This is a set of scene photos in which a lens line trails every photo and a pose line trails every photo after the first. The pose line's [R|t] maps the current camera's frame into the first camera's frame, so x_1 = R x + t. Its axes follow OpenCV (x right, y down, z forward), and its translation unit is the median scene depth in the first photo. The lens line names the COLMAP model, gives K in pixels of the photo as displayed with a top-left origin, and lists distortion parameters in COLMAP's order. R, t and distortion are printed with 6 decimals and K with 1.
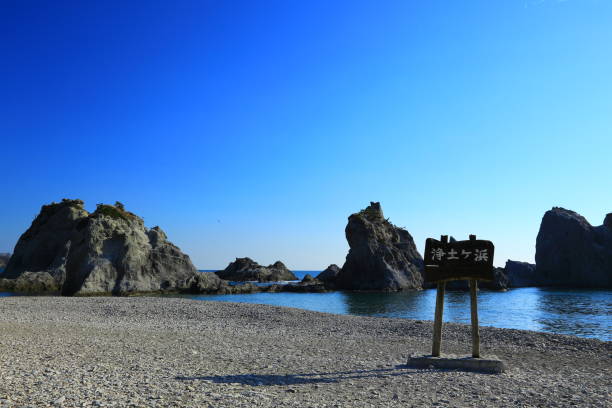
lens RADIAL K [[493.9, 0, 306.0], [0, 493.9, 204.0], [0, 0, 1]] dist [-0.004940, -0.000047]
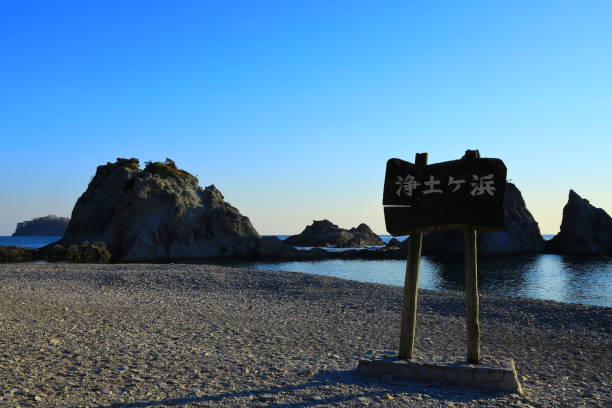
lens RADIAL K [[560.7, 0, 306.0], [0, 560.7, 204.0], [0, 0, 1]] dist [-0.007882, -0.021137]
pose [[0.985132, -0.019132, -0.170729, 0.035563], [0.032439, 0.996619, 0.075492, 0.009444], [0.168708, -0.079908, 0.982422, 0.045175]]
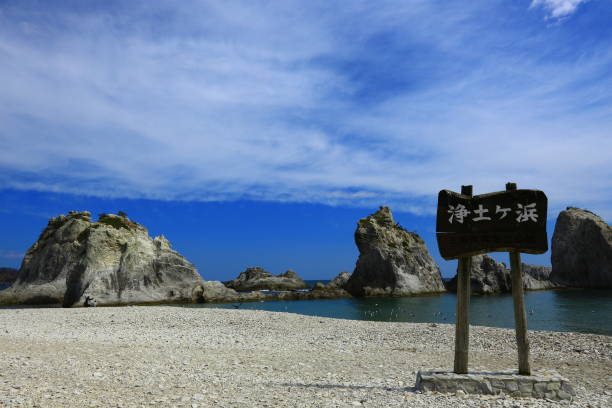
lens RADIAL K [[484.5, 0, 306.0], [0, 484.5, 204.0], [0, 0, 1]] dist [-0.004776, 0.000928]
pose [[0.999319, -0.027400, -0.024732, 0.011473], [0.026845, 0.999386, -0.022515, 0.013247], [0.025334, 0.021836, 0.999441, 0.049161]]
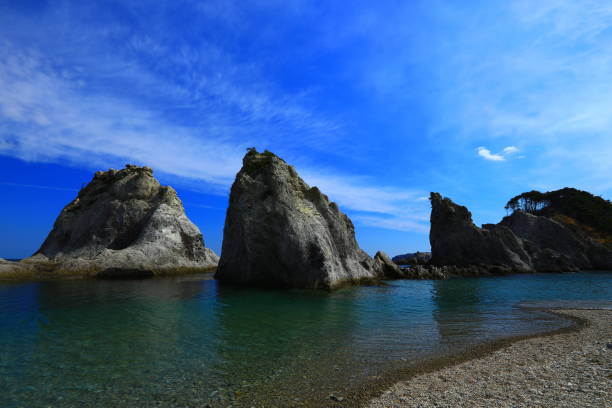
lens RADIAL K [[317.1, 0, 306.0], [0, 317.1, 204.0], [0, 0, 1]] dist [0.000751, -0.000350]
pose [[0.967013, 0.047410, 0.250274, -0.458363], [-0.036477, 0.998174, -0.048149, 0.096329], [-0.252100, 0.037432, 0.966977, 0.572490]]
